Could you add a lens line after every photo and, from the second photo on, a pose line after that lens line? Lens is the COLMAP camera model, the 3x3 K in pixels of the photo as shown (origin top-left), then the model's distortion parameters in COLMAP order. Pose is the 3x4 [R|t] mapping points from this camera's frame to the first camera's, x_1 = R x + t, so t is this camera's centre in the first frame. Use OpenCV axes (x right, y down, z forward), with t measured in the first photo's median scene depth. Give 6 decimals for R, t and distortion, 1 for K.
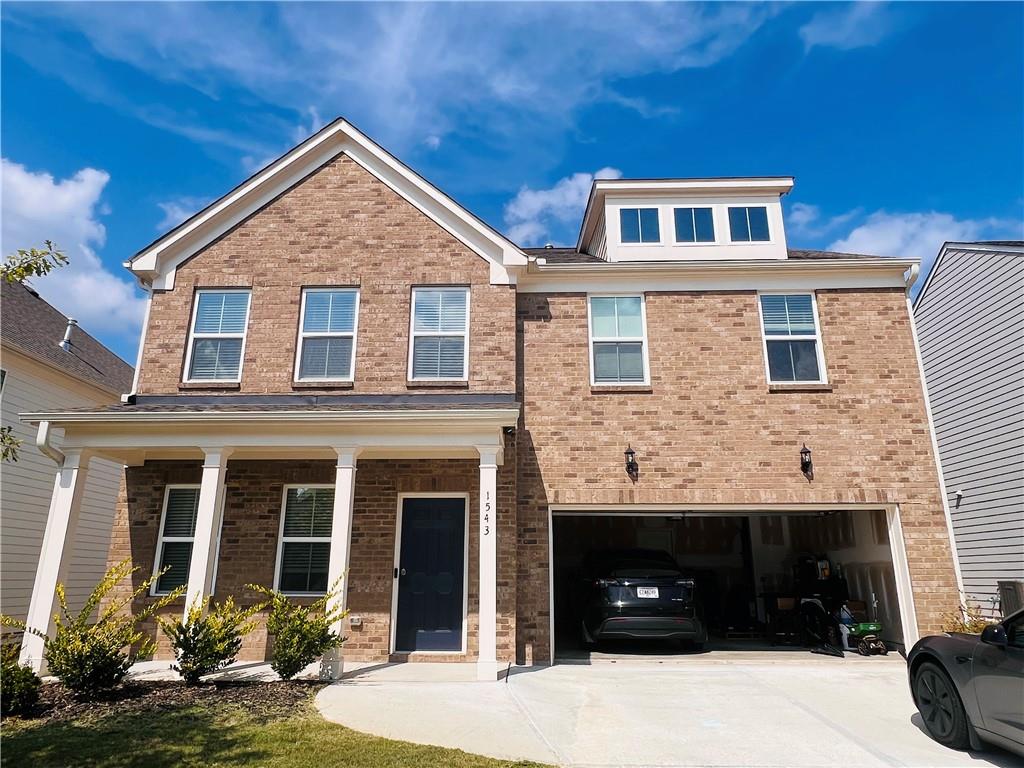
lens RADIAL K [[650.4, 0, 509.4], [0, 650.4, 384.1], [0, 0, 1]] dist [-0.006888, 0.010227]
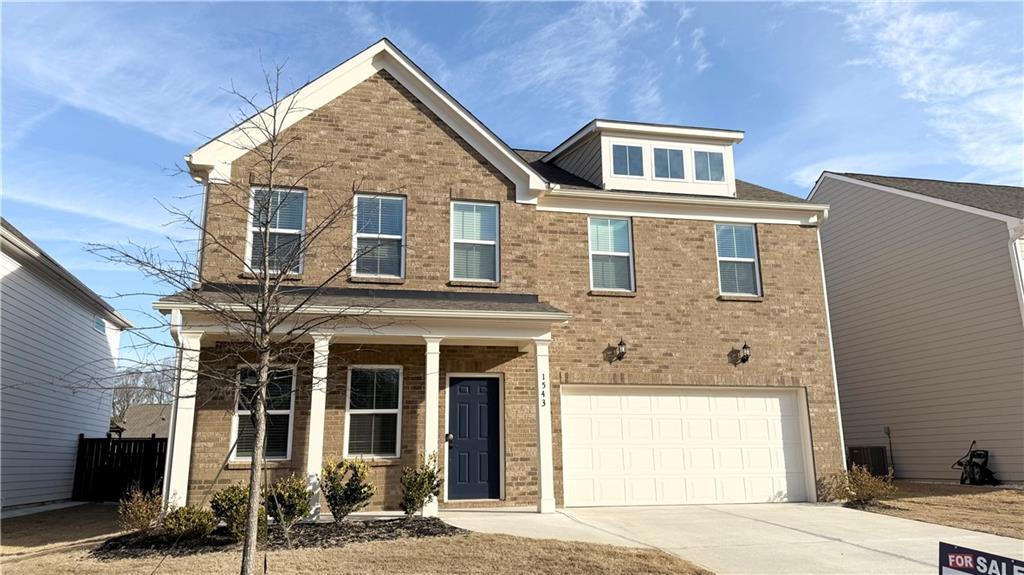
lens RADIAL K [[693.6, 0, 514.2], [0, 693.6, 291.9], [0, 0, 1]] dist [0.095410, -0.004340]
pose [[0.969843, 0.041562, 0.240162, -0.350056], [-0.055073, 0.997238, 0.049824, -0.054161], [-0.237428, -0.061548, 0.969453, -0.275000]]
